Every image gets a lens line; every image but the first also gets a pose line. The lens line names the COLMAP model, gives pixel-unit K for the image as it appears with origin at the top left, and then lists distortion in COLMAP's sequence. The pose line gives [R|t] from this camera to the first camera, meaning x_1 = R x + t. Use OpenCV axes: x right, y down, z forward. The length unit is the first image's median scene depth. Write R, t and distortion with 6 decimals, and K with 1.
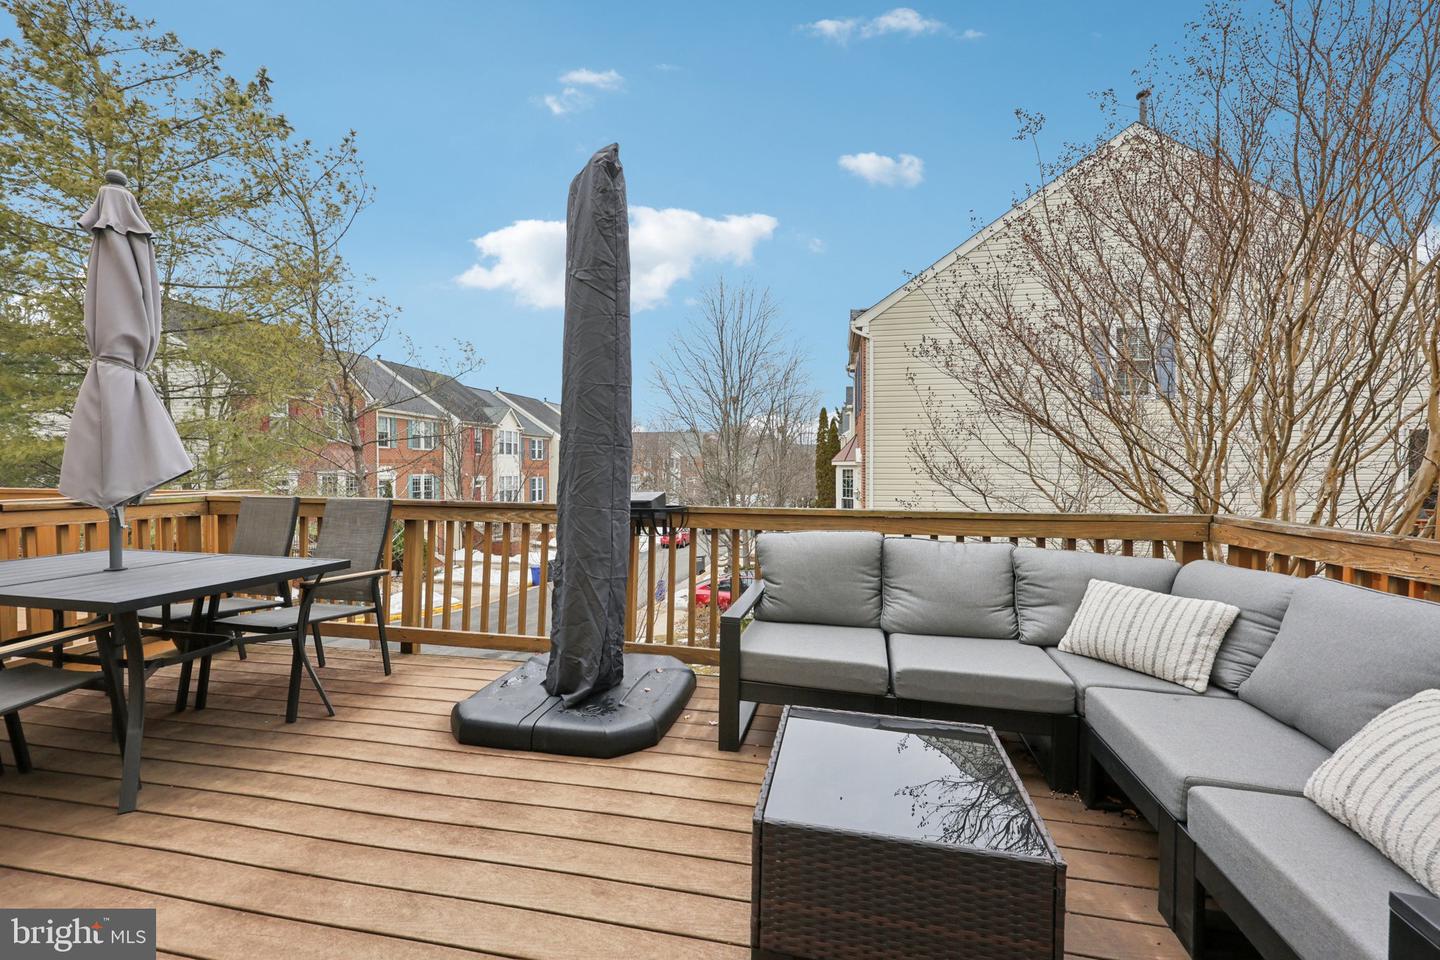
lens RADIAL K [[580.5, 0, 727.4], [0, 580.5, 473.4], [0, 0, 1]] dist [0.000200, 0.000020]
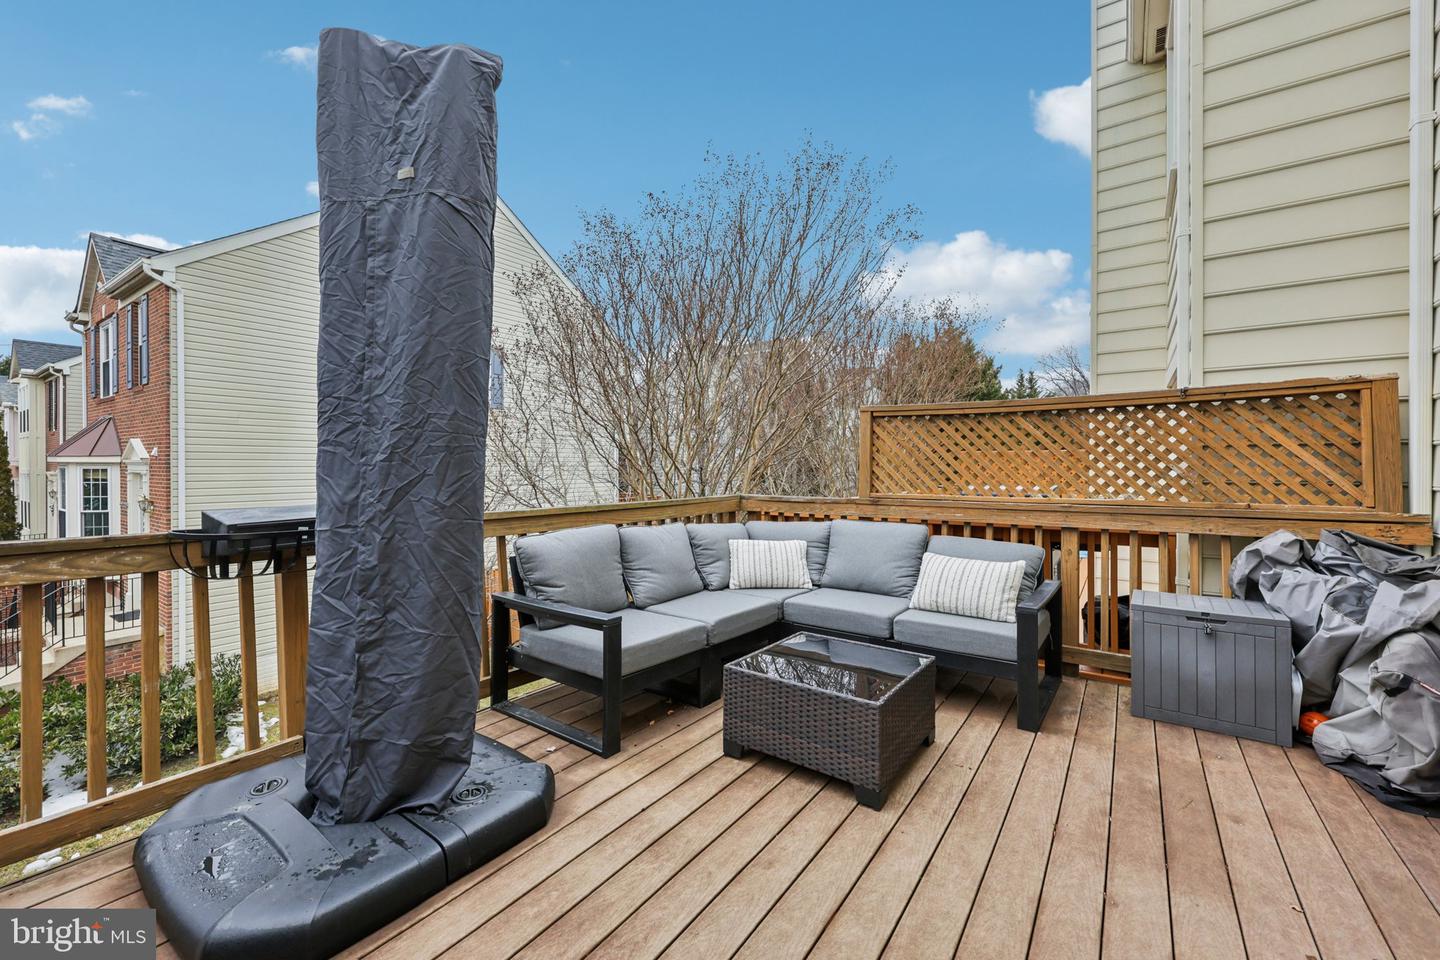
lens RADIAL K [[580.5, 0, 727.4], [0, 580.5, 473.4], [0, 0, 1]] dist [0.000200, 0.000020]
pose [[0.403877, -0.011804, 0.914737, -0.717199], [0.010919, 0.999908, 0.008082, -0.003211], [-0.914748, 0.006723, 0.403968, 0.373850]]
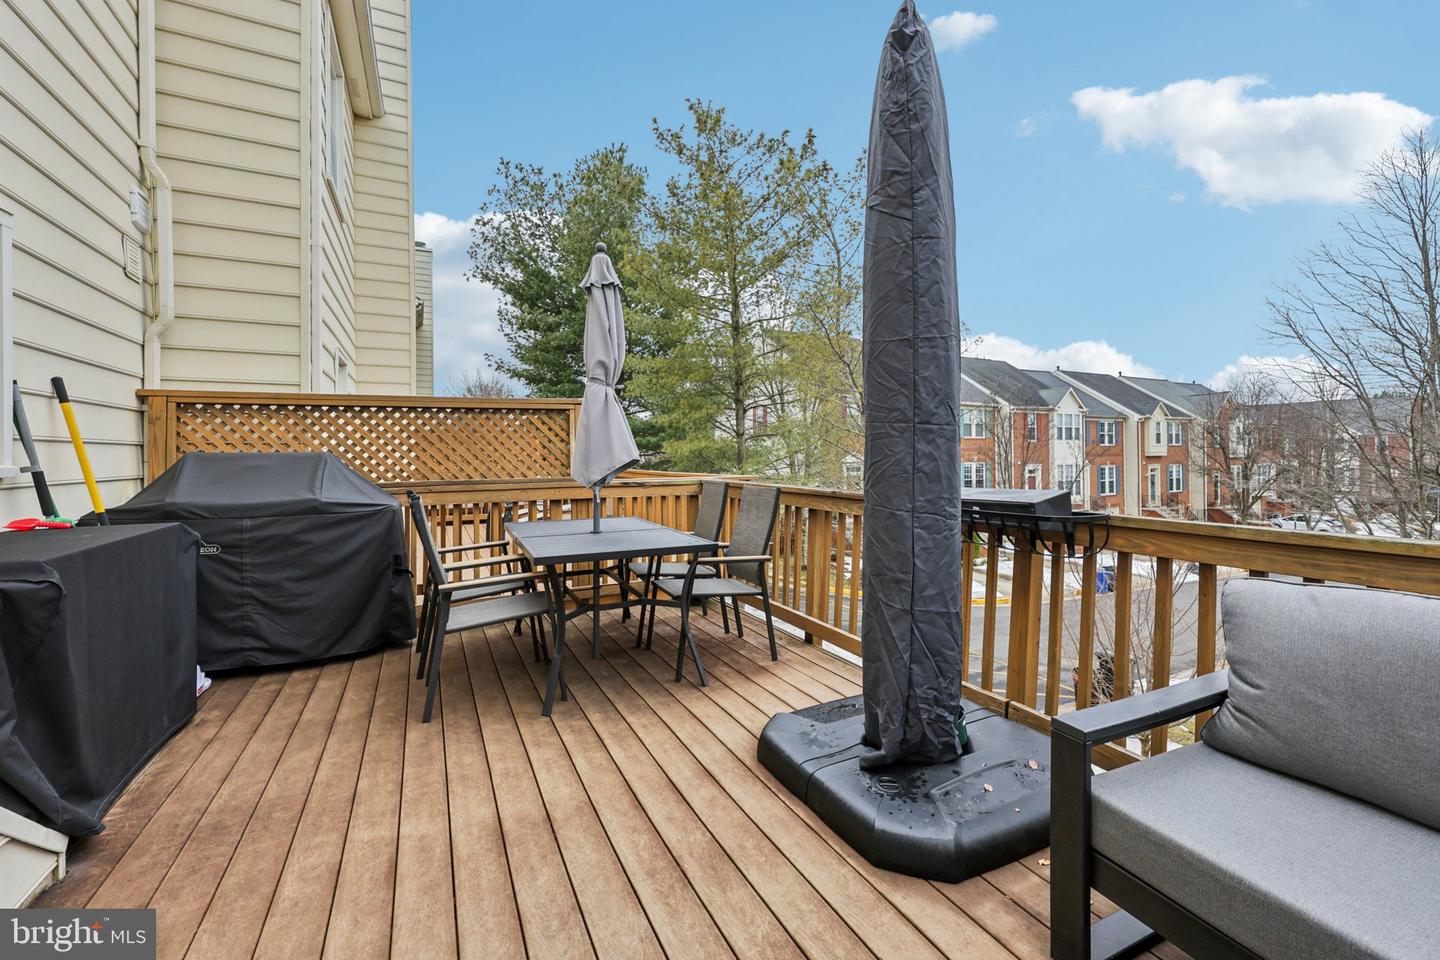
lens RADIAL K [[593.5, 0, 723.7], [0, 593.5, 452.5], [0, 0, 1]] dist [0.001884, 0.000354]
pose [[0.613949, -0.012183, -0.789251, 0.221273], [0.000293, 0.999884, -0.015206, -0.000872], [0.789345, 0.009104, 0.613882, 0.347390]]
